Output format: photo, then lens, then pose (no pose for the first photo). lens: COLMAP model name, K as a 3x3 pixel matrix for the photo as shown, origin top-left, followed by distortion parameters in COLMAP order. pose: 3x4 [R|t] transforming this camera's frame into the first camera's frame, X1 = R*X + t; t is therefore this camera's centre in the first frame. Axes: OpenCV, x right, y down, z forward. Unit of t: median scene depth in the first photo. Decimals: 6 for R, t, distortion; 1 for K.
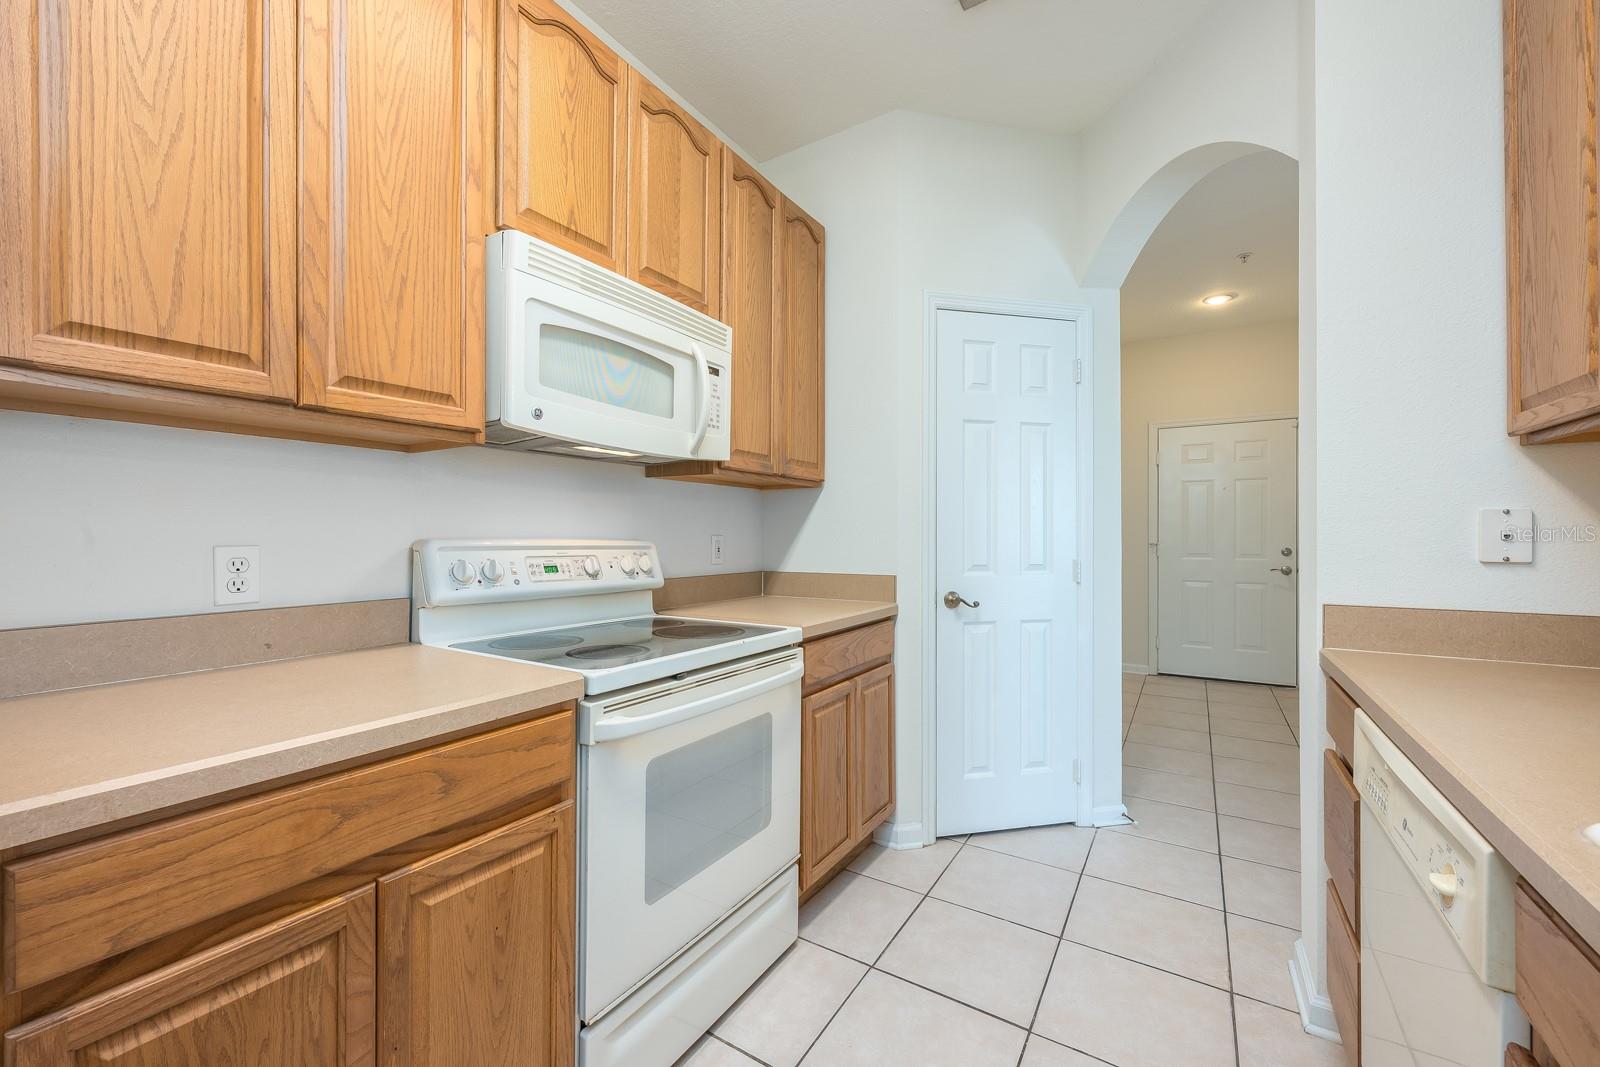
lens RADIAL K [[640.3, 0, 789.8], [0, 640.3, 533.6], [0, 0, 1]] dist [0.002679, 0.000044]
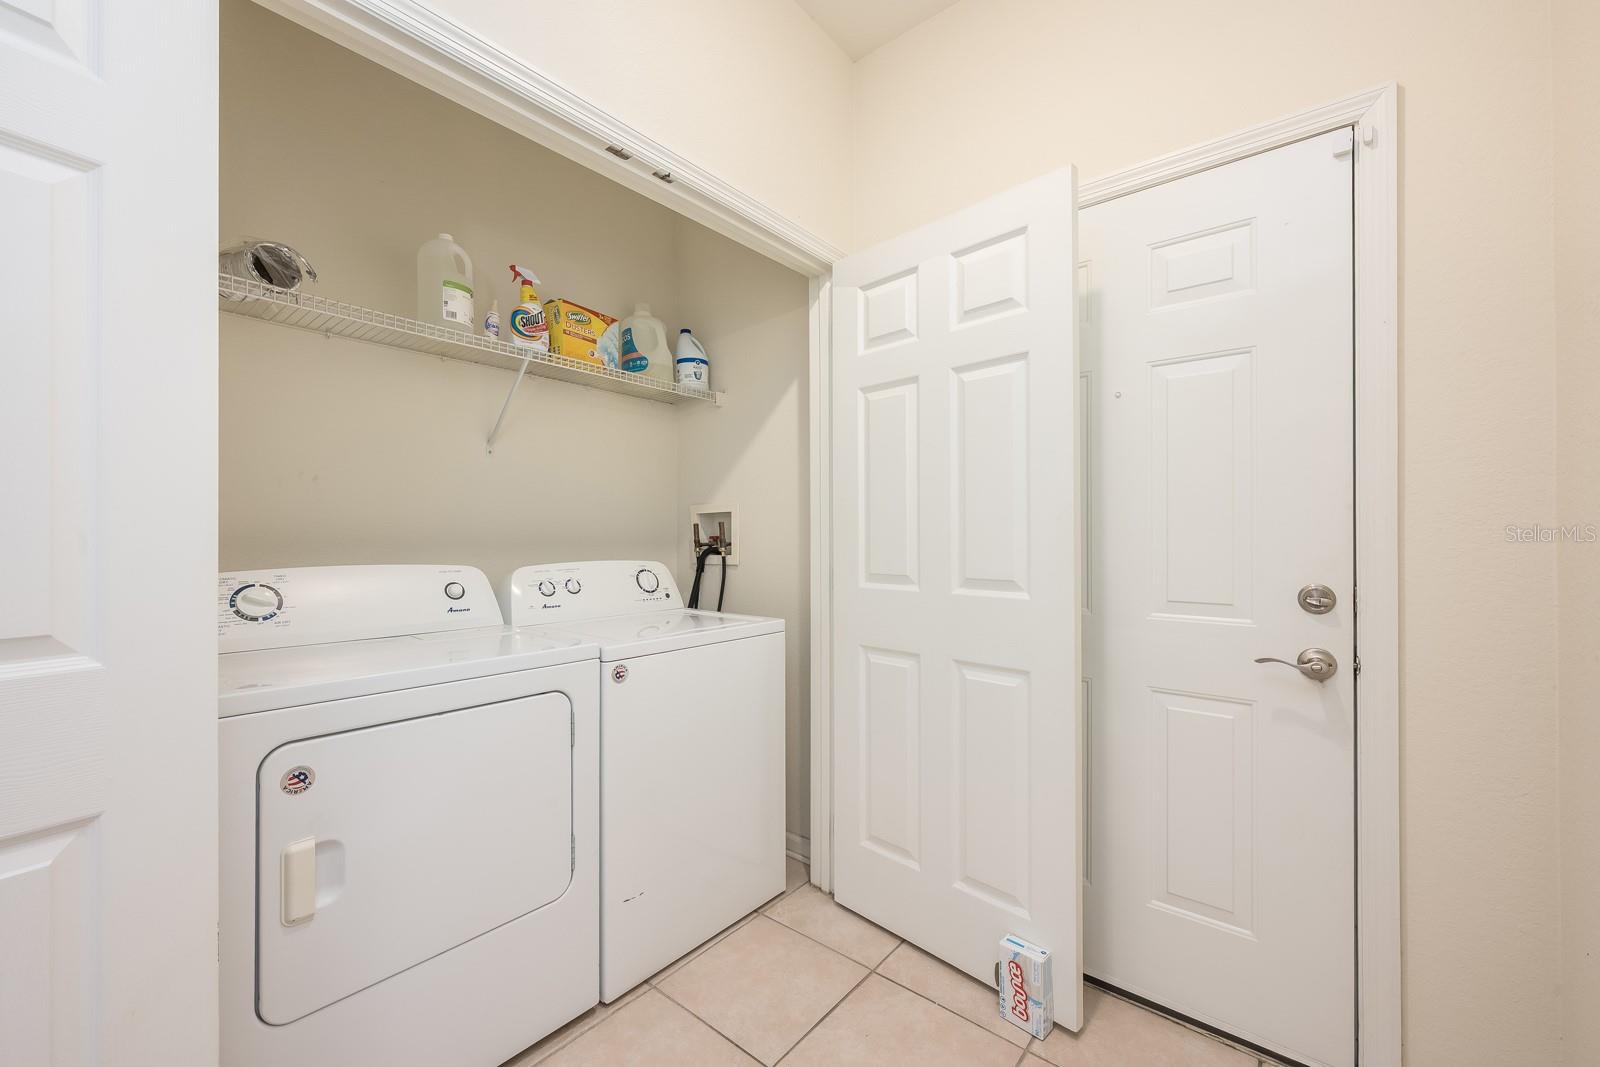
lens RADIAL K [[640.3, 0, 798.7], [0, 640.3, 529.9], [0, 0, 1]] dist [0.002679, 0.000044]
pose [[0.992038, -0.004816, -0.125849, 1.108347], [0.003322, 0.999921, -0.012086, 0.002002], [0.125898, 0.011571, 0.991976, 1.311990]]
